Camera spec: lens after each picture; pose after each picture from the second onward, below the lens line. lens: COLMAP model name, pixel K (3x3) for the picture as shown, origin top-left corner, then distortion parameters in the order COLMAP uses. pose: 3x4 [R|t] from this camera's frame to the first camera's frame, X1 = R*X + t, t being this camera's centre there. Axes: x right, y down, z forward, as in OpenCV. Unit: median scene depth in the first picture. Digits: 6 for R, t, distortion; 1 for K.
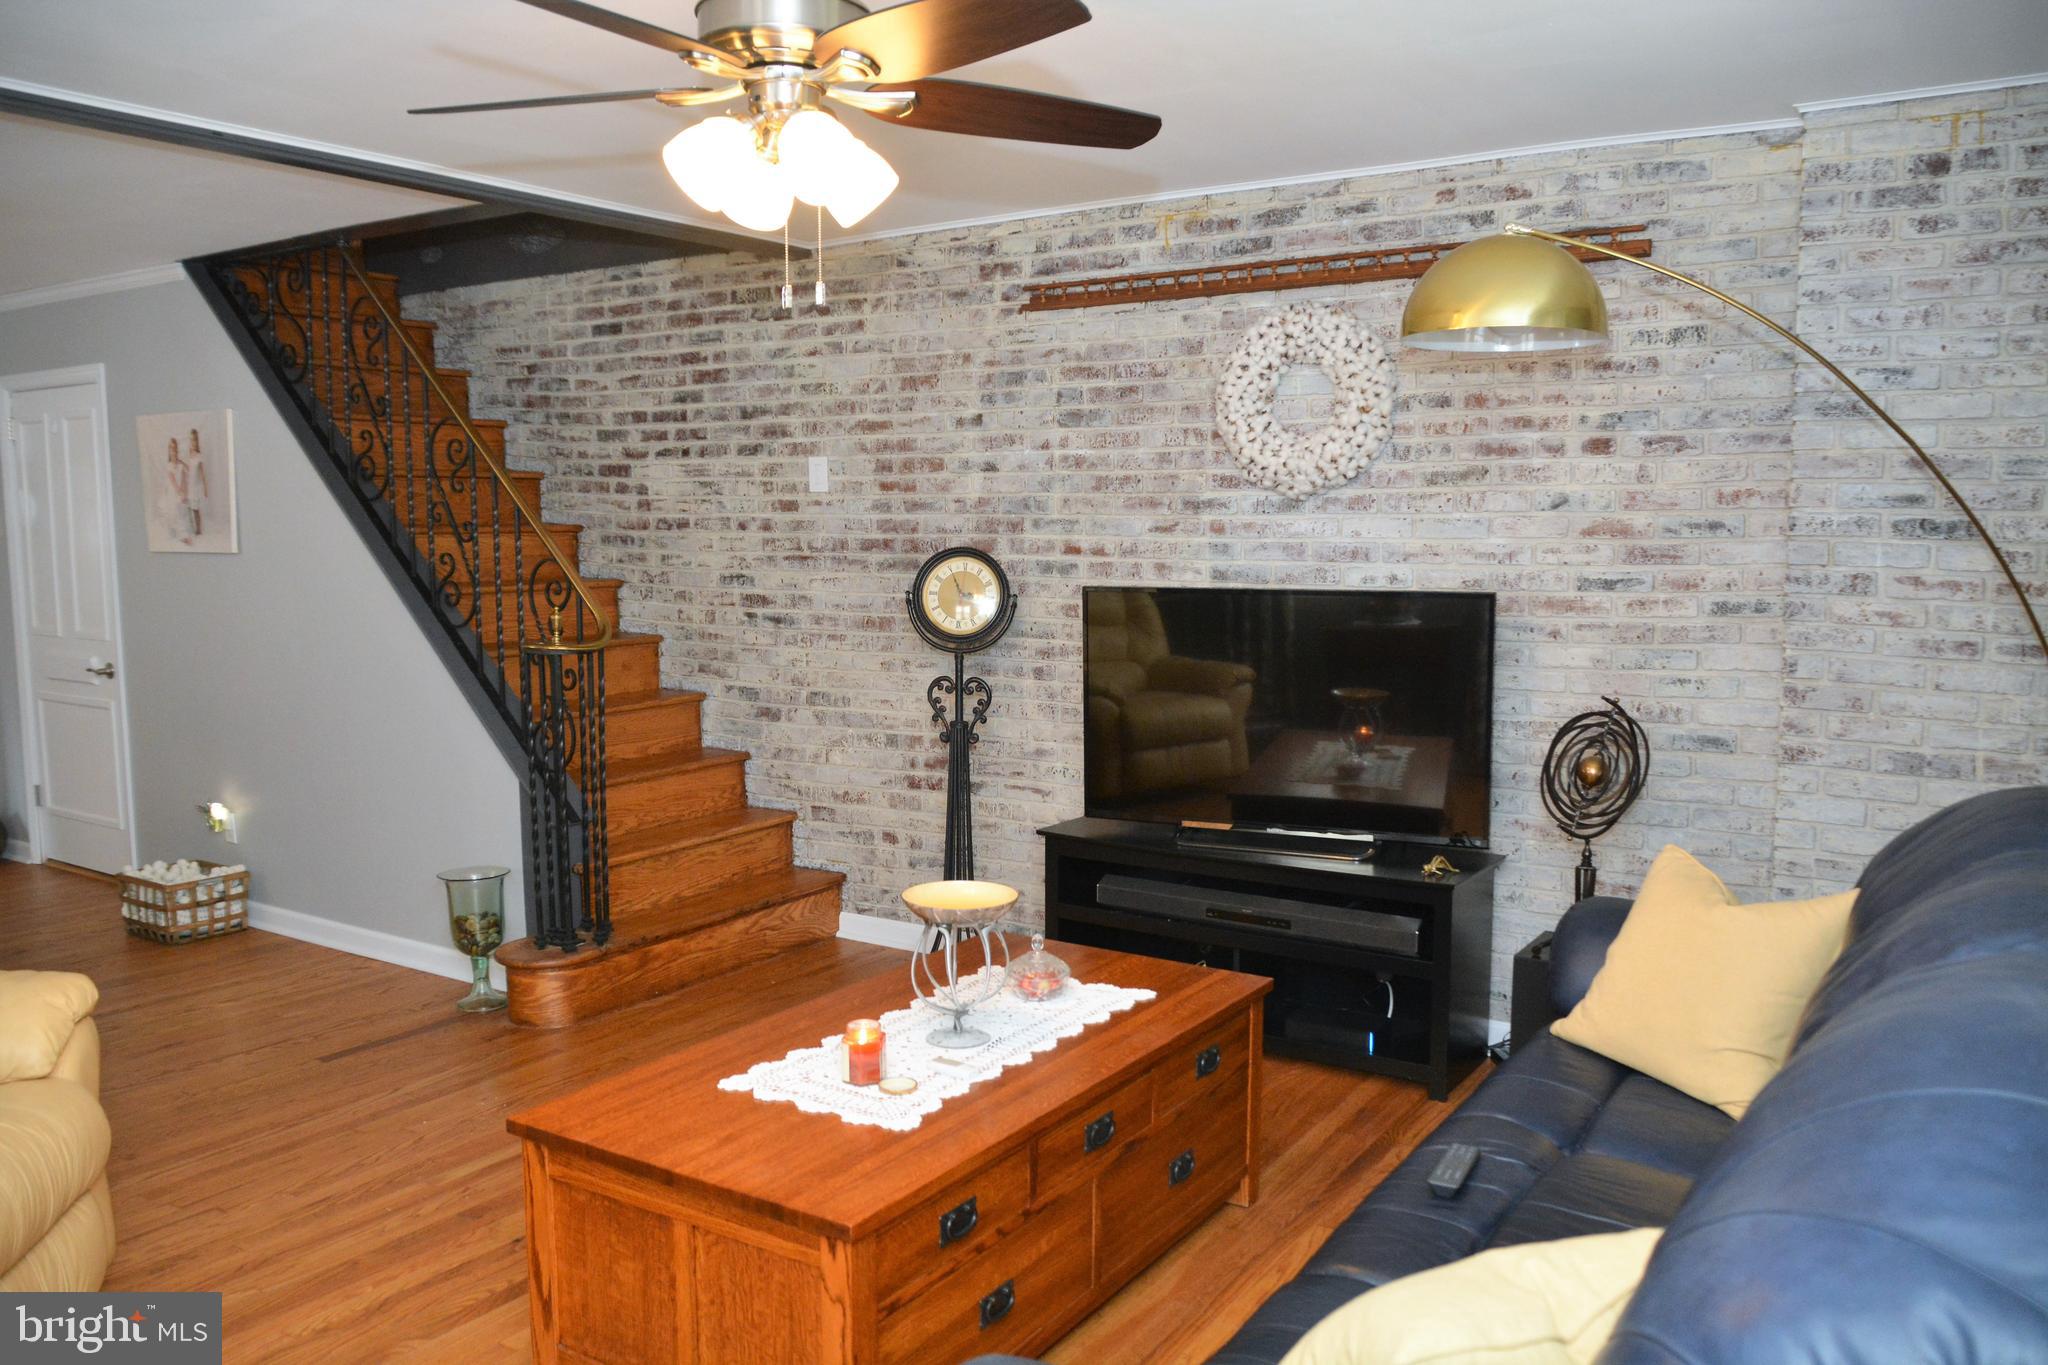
lens RADIAL K [[1592.3, 0, 1031.7], [0, 1592.3, 698.3], [0, 0, 1]] dist [-0.052864, 0.001409]
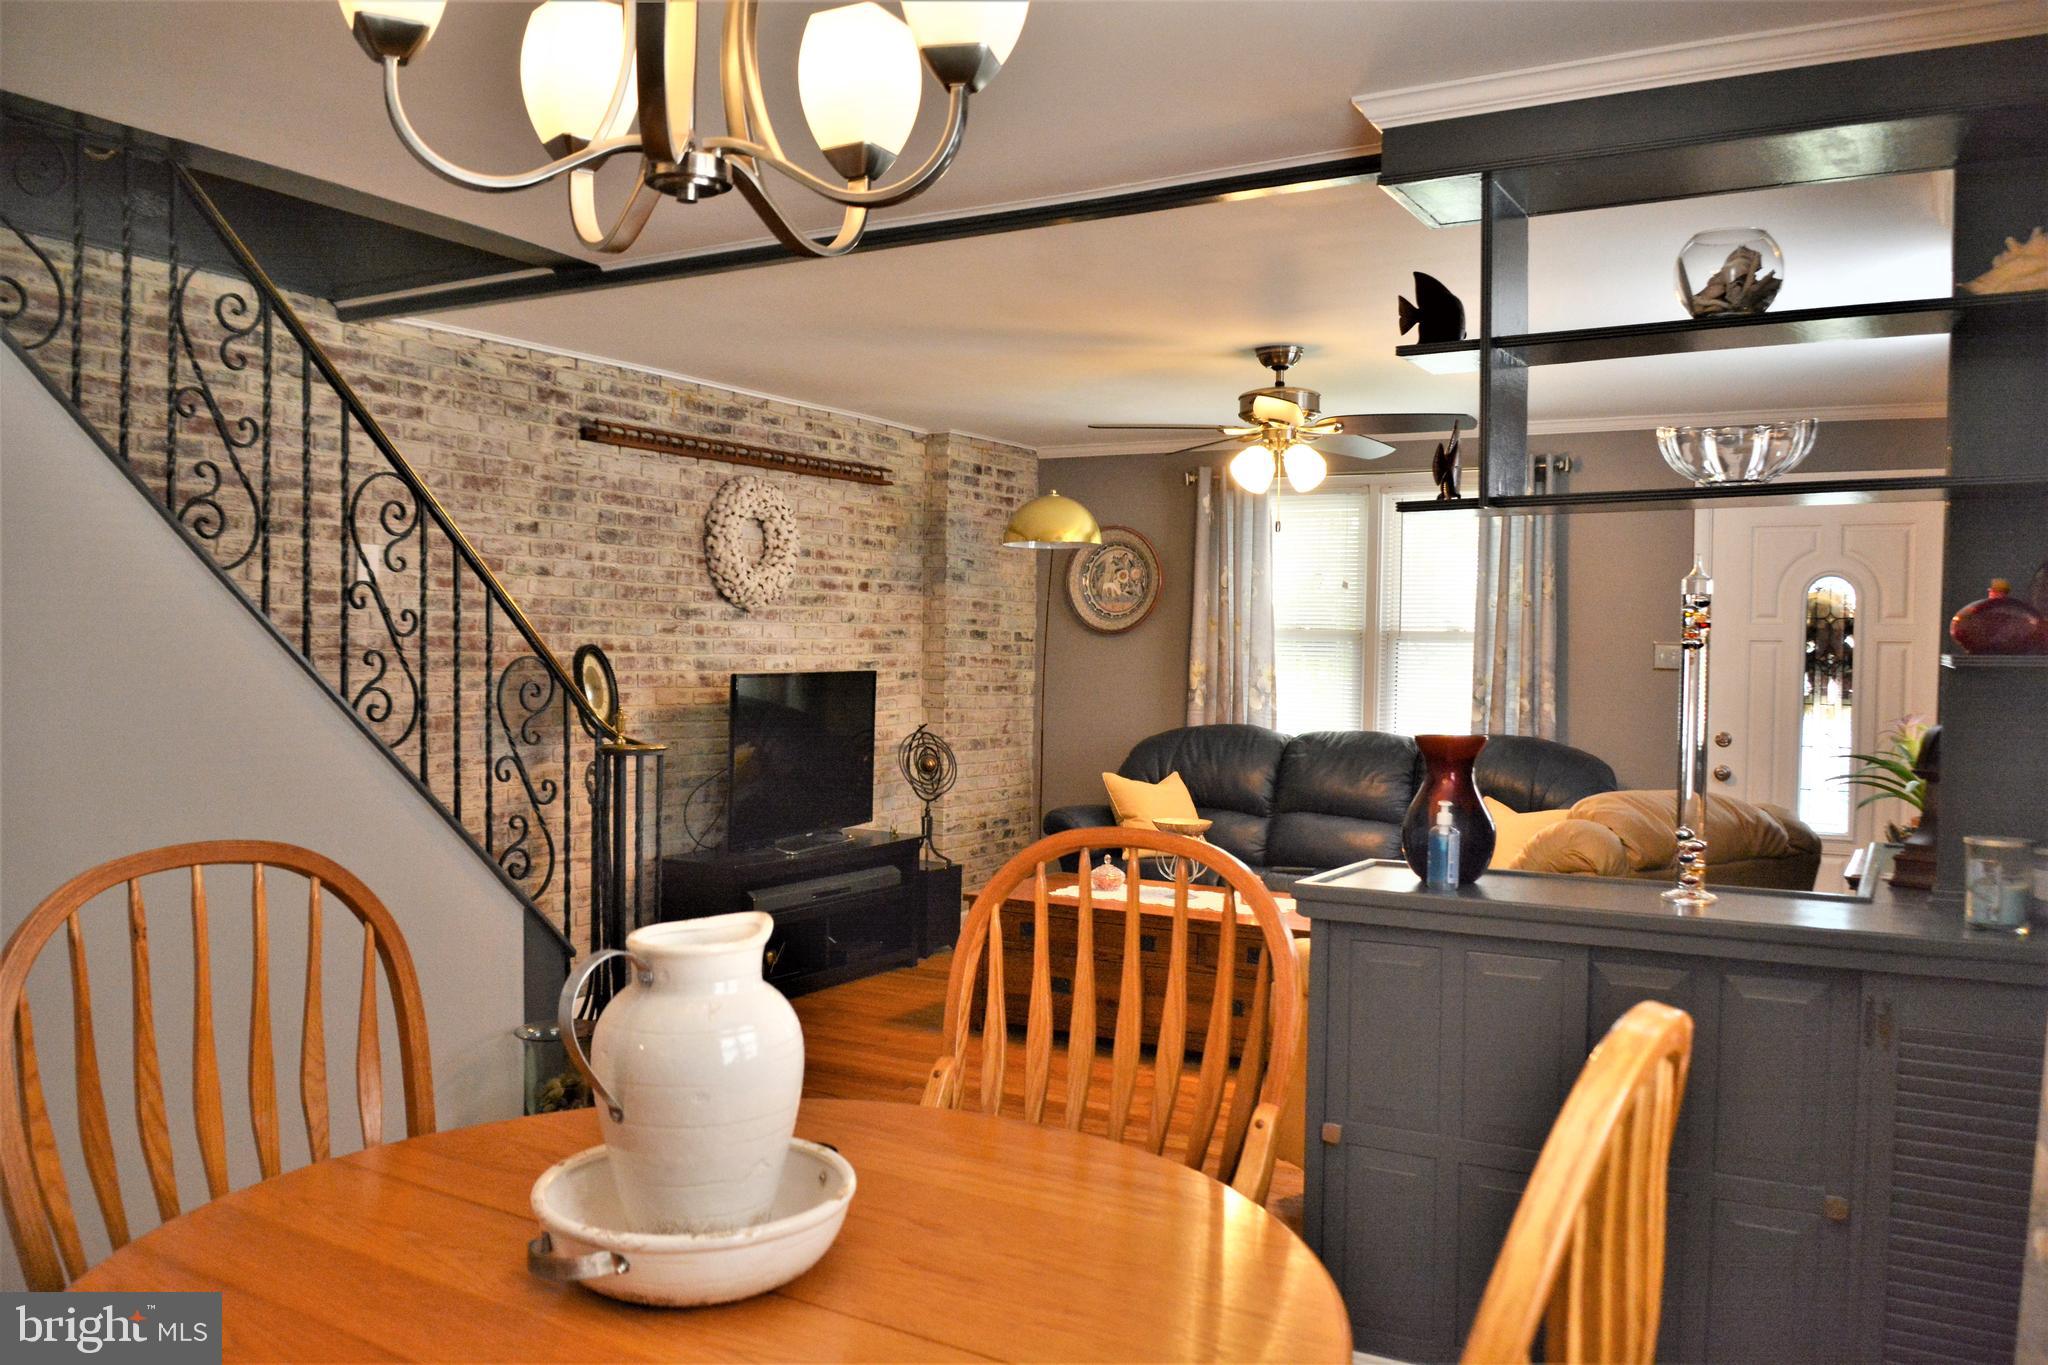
lens RADIAL K [[1592.3, 0, 1031.7], [0, 1592.3, 698.3], [0, 0, 1]] dist [-0.052864, 0.001409]
pose [[-0.069588, -0.030498, 0.997110, -1.192176], [0.099650, 0.994321, 0.037367, -0.069473], [-0.992586, 0.101962, -0.066153, 0.786446]]
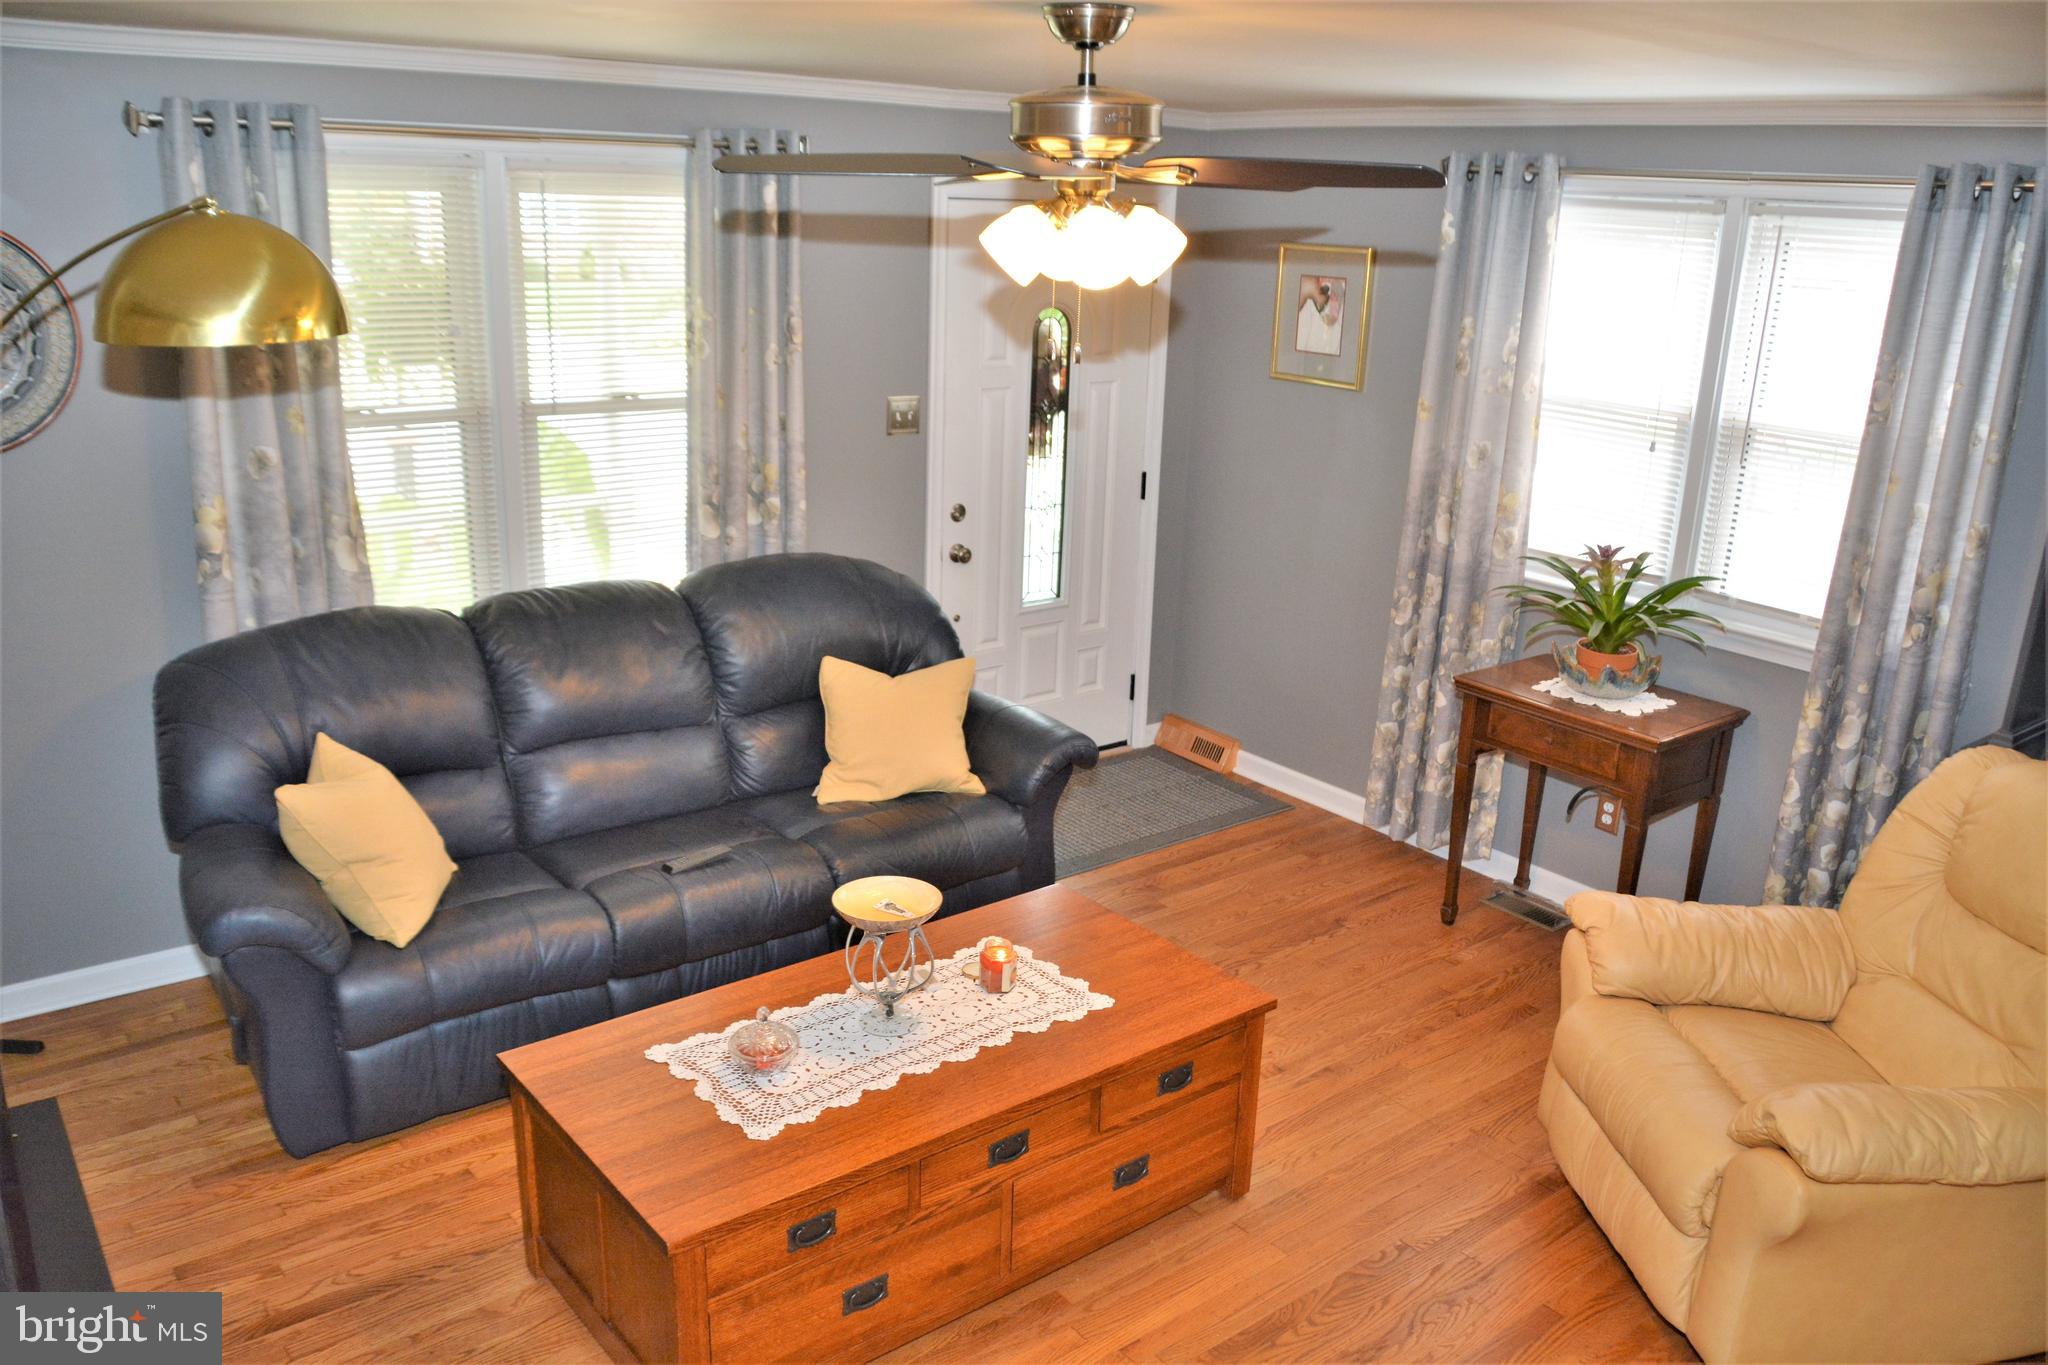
lens RADIAL K [[1592.3, 0, 1031.7], [0, 1592.3, 698.3], [0, 0, 1]] dist [-0.052864, 0.001409]
pose [[-0.947690, -0.123549, 0.294313, -0.266613], [0.005573, 0.915507, 0.402264, -0.255006], [-0.319145, 0.382861, -0.866928, 1.110657]]
